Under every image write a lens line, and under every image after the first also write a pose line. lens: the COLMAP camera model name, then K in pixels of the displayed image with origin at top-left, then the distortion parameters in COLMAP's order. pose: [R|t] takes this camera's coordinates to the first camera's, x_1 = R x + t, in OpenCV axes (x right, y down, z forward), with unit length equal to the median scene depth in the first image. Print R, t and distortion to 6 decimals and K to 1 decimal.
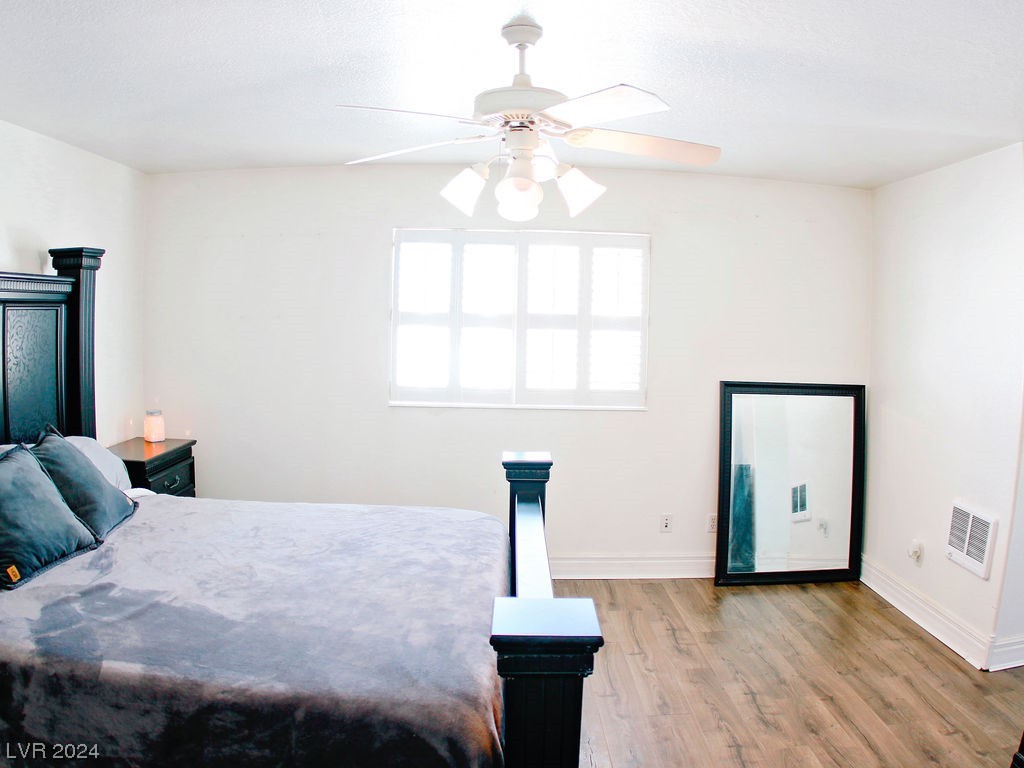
lens RADIAL K [[786.4, 0, 527.0], [0, 786.4, 393.2], [0, 0, 1]] dist [-0.334317, 0.115631]
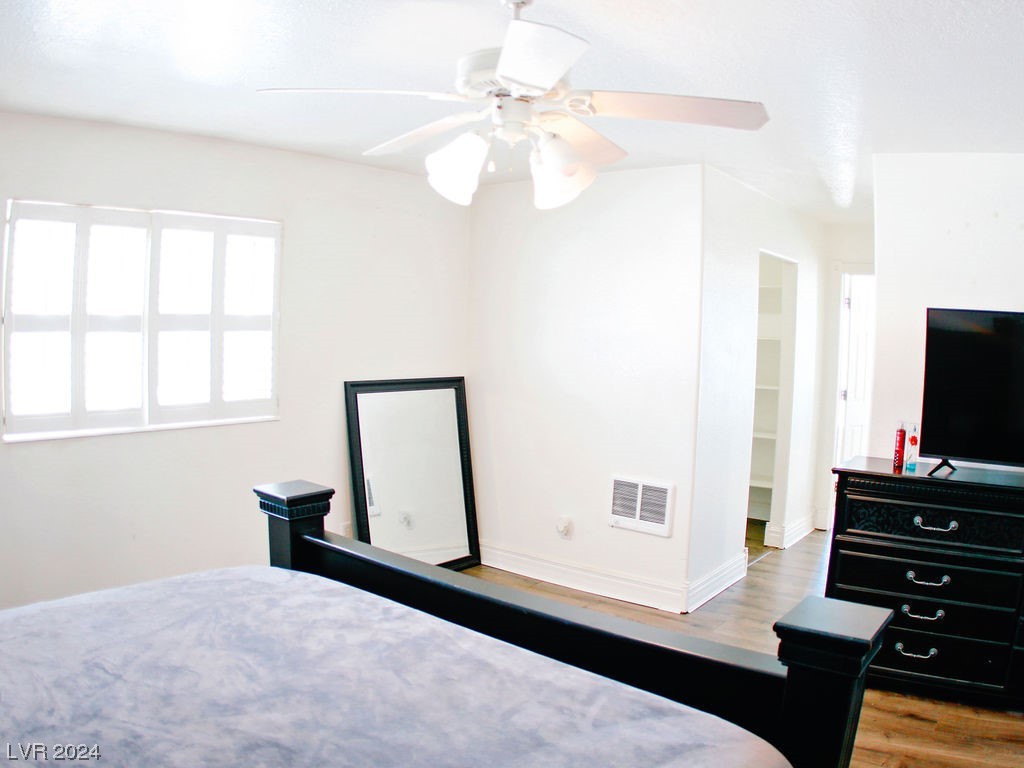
lens RADIAL K [[786.4, 0, 527.0], [0, 786.4, 393.2], [0, 0, 1]] dist [-0.334317, 0.115631]
pose [[0.634506, -0.066108, 0.770085, -0.462994], [0.054164, 0.997689, 0.041019, -0.039201], [-0.771017, 0.015684, 0.636621, 0.315215]]
